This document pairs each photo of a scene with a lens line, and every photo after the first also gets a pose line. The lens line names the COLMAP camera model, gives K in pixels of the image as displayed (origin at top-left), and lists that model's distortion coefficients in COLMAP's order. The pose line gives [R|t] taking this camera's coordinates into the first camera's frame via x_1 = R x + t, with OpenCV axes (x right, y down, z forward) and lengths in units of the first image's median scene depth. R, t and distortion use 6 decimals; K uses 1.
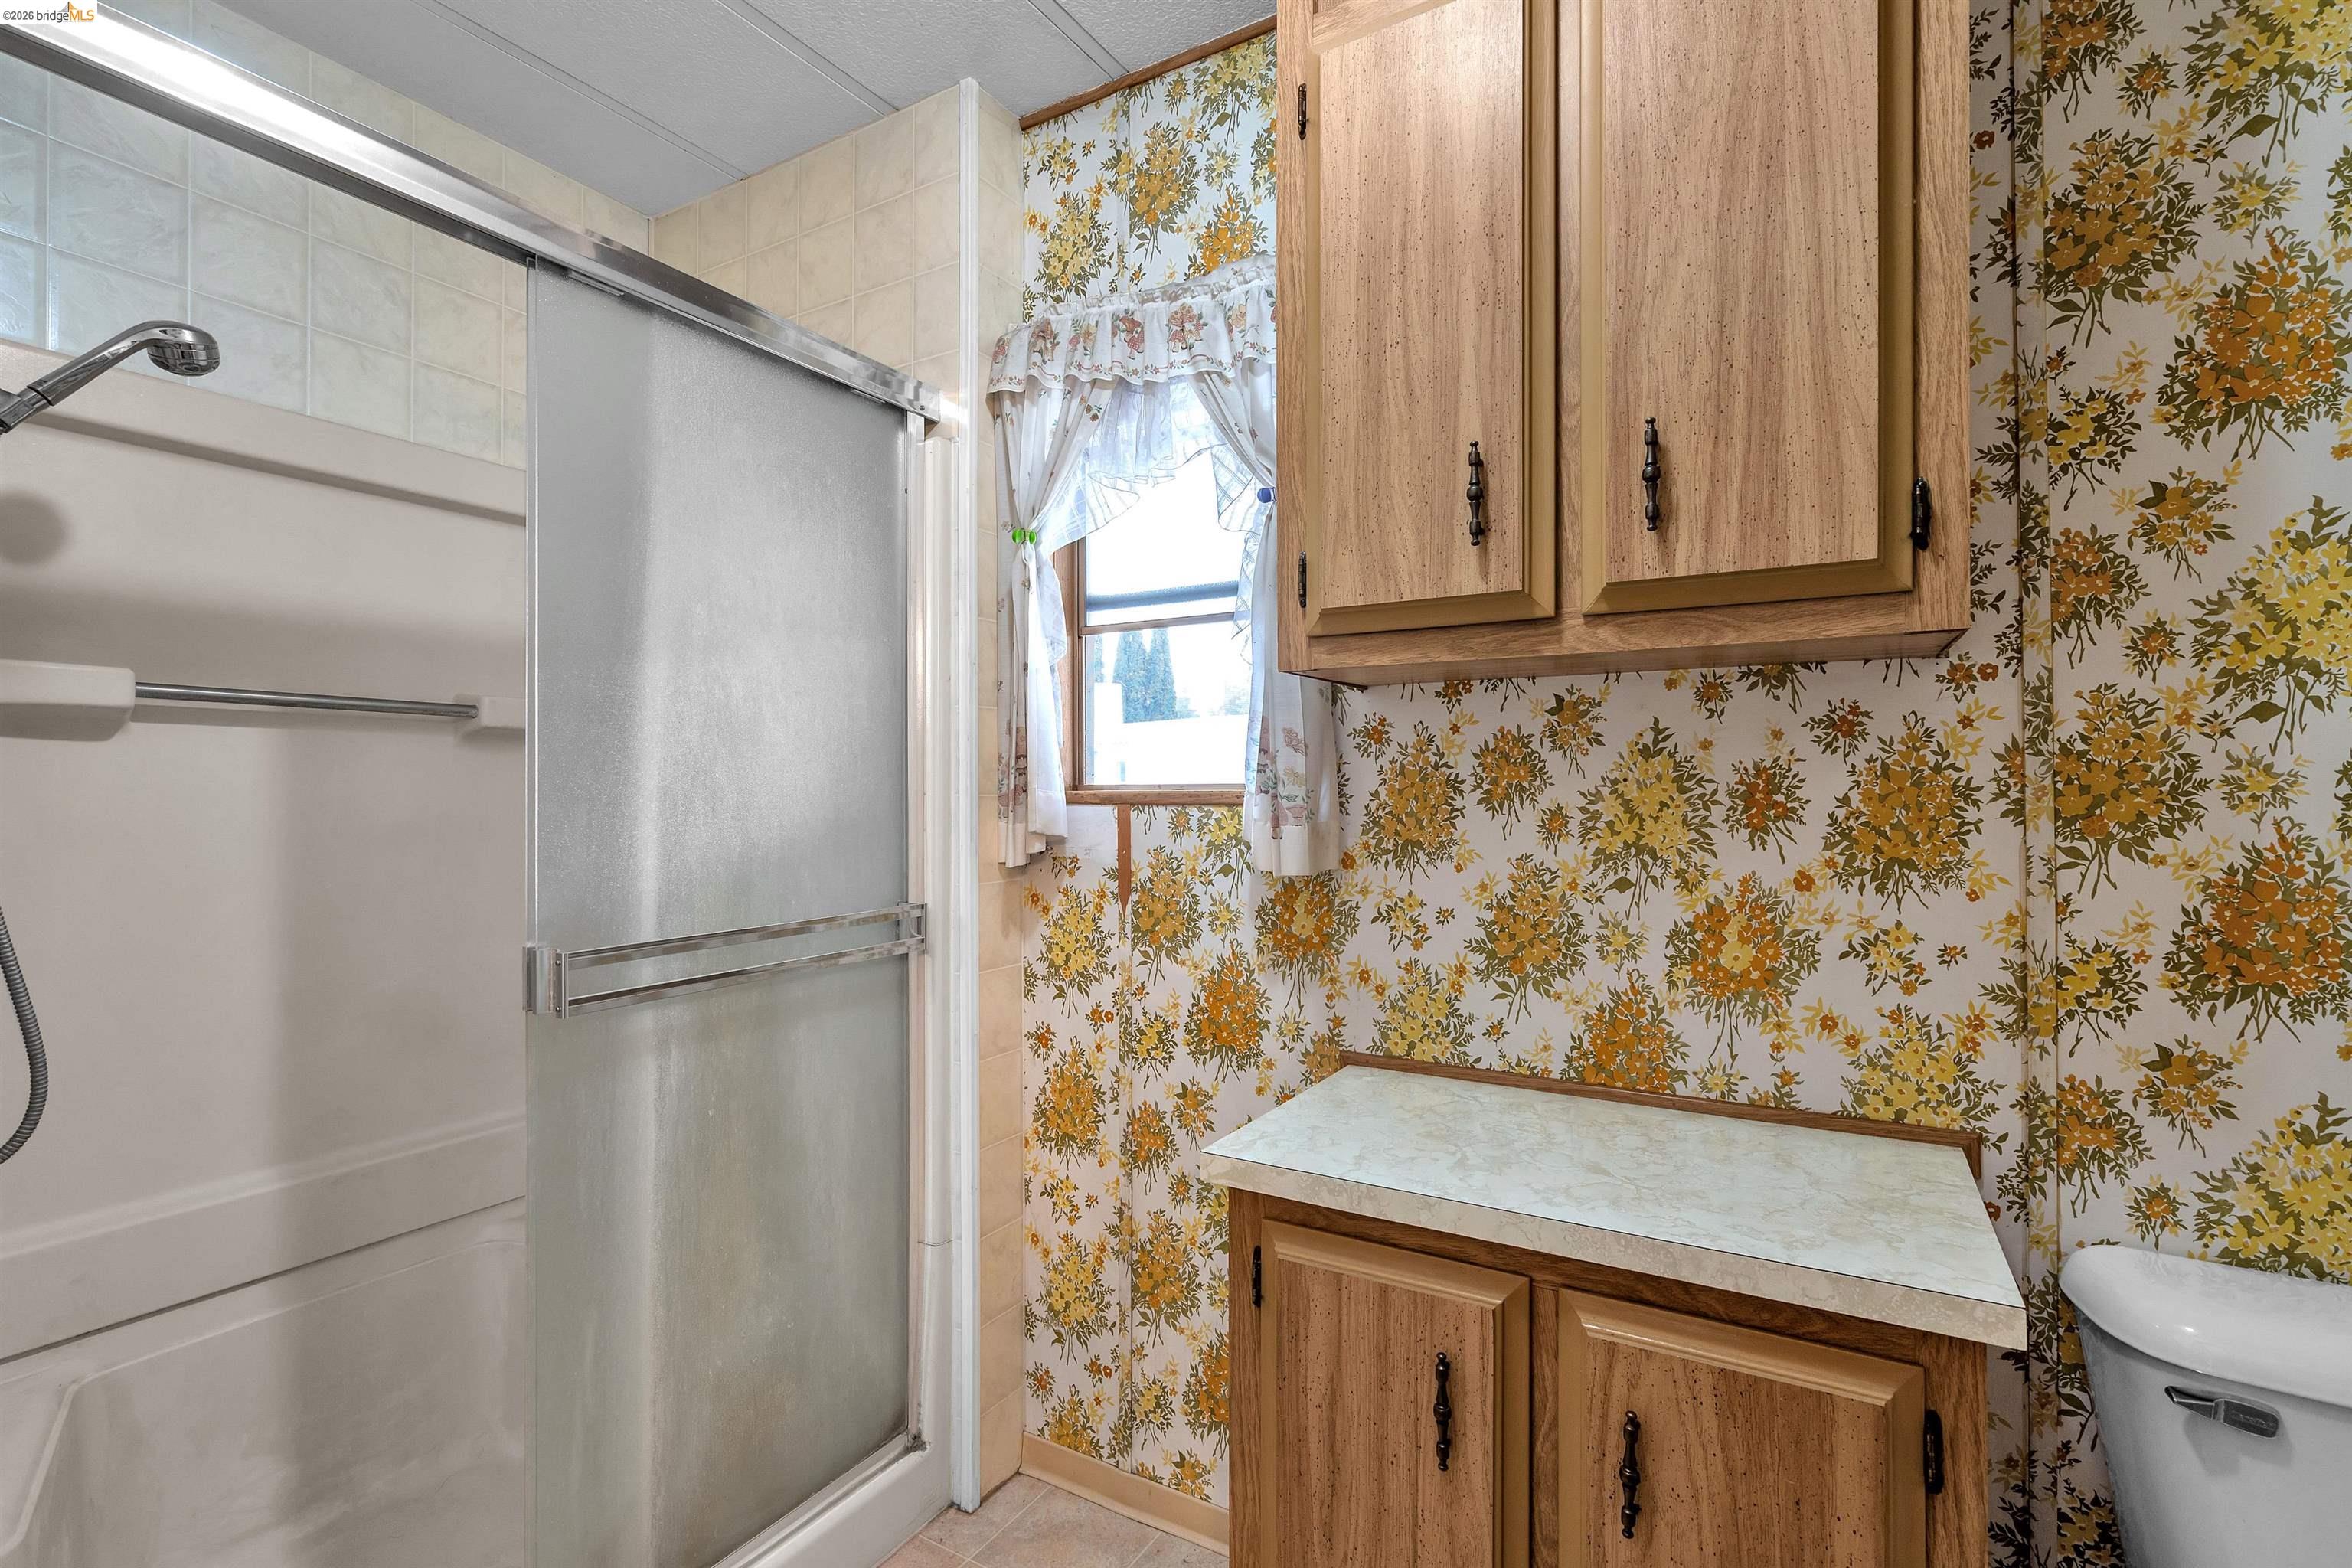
lens RADIAL K [[1084.0, 0, 1174.0], [0, 1084.0, 779.6], [0, 0, 1]] dist [-0.006192, 0.003195]
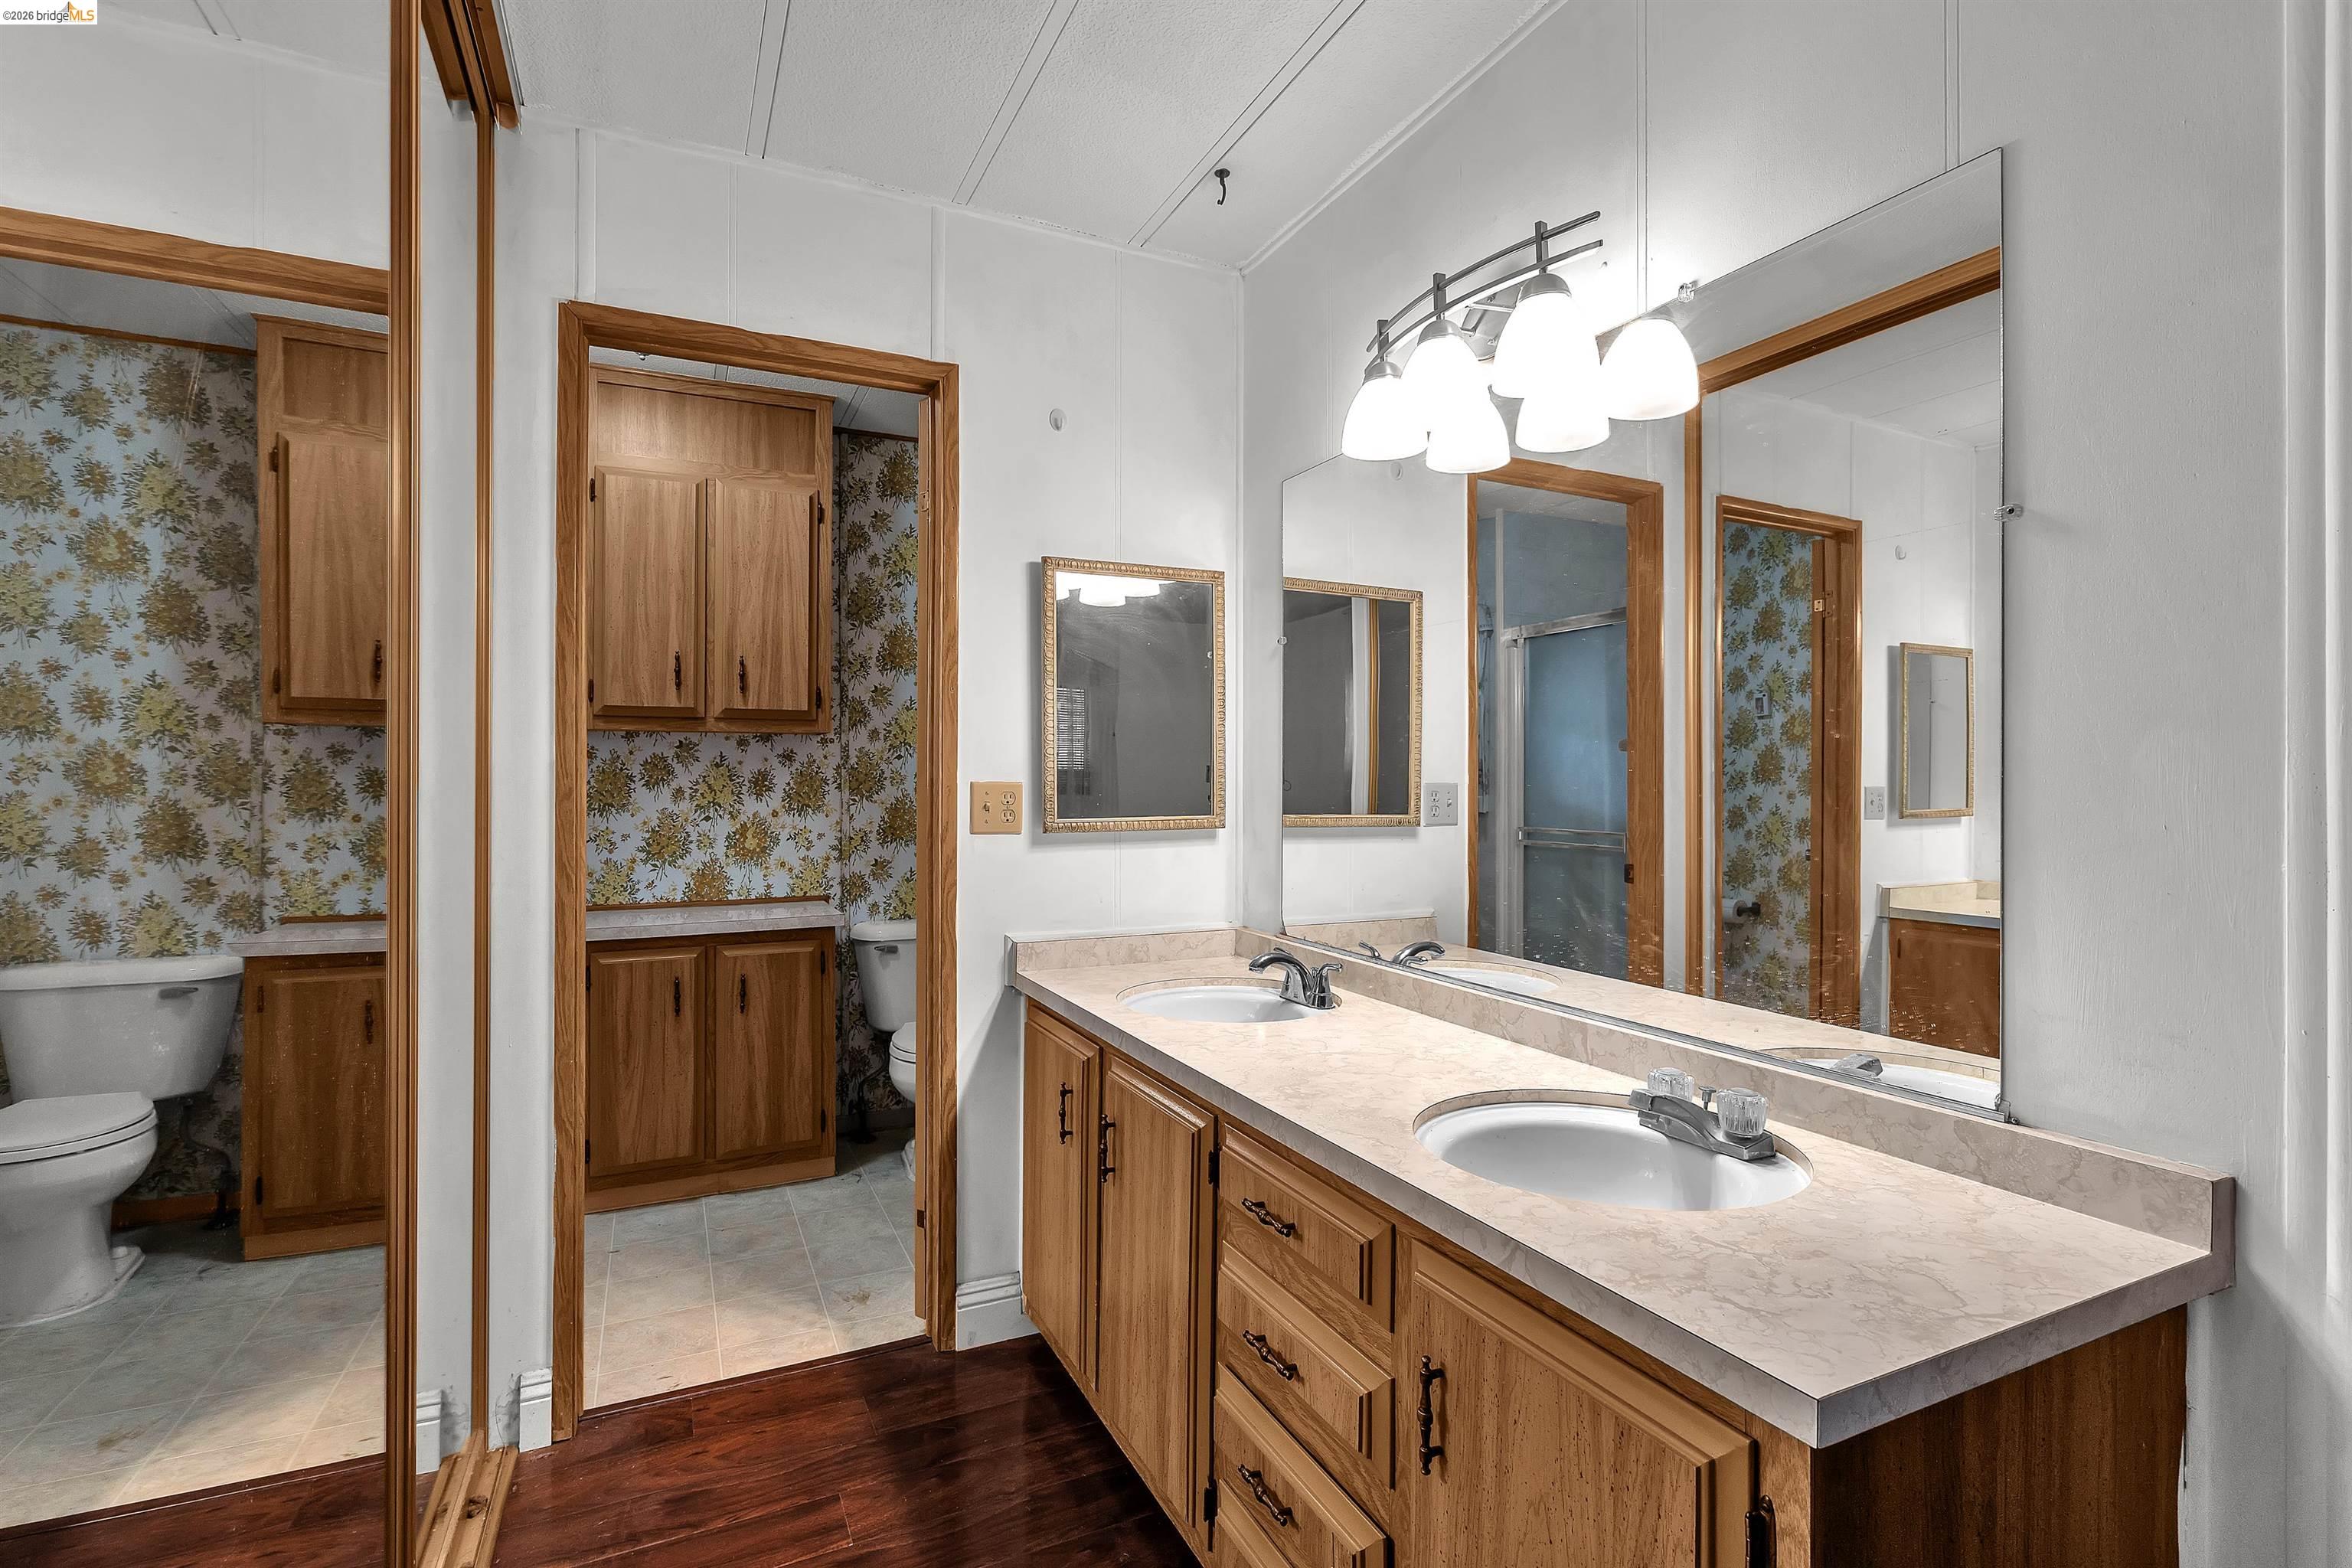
lens RADIAL K [[1084.0, 0, 1175.7], [0, 1084.0, 779.3], [0, 0, 1]] dist [-0.006192, 0.003195]
pose [[0.552851, 0.000085, 0.833280, -1.230494], [-0.006909, 0.999966, 0.004482, -0.012676], [-0.833252, -0.008235, 0.552832, -1.465857]]
